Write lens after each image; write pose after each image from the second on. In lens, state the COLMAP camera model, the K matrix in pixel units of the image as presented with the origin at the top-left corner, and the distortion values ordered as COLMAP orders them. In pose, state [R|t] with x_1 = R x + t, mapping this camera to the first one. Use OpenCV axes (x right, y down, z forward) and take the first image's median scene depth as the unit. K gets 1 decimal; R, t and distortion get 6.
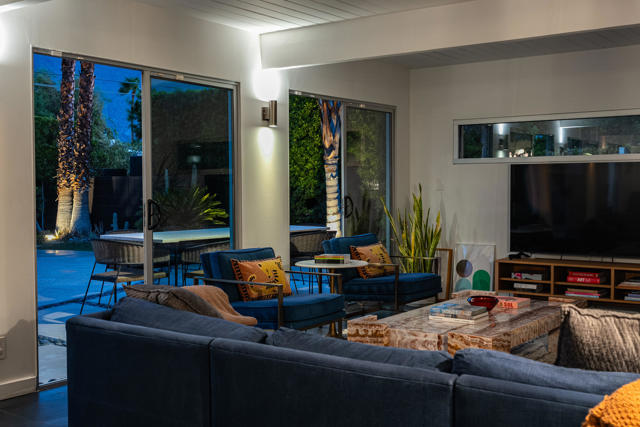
lens RADIAL K [[758.2, 0, 320.0], [0, 758.2, 213.5], [0, 0, 1]] dist [0.008010, 0.007268]
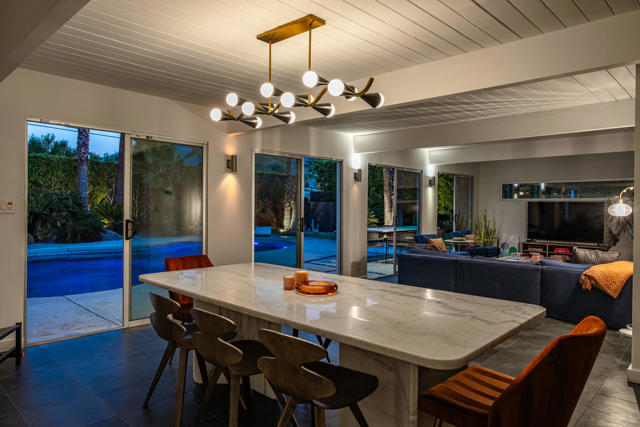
lens RADIAL K [[433.9, 0, 320.0], [0, 433.9, 213.5], [0, 0, 1]] dist [0.002183, -0.000038]
pose [[0.991303, 0.015367, -0.130698, -0.214251], [-0.017679, 0.999707, -0.016549, 0.004816], [0.130406, 0.018715, 0.991284, -0.427936]]
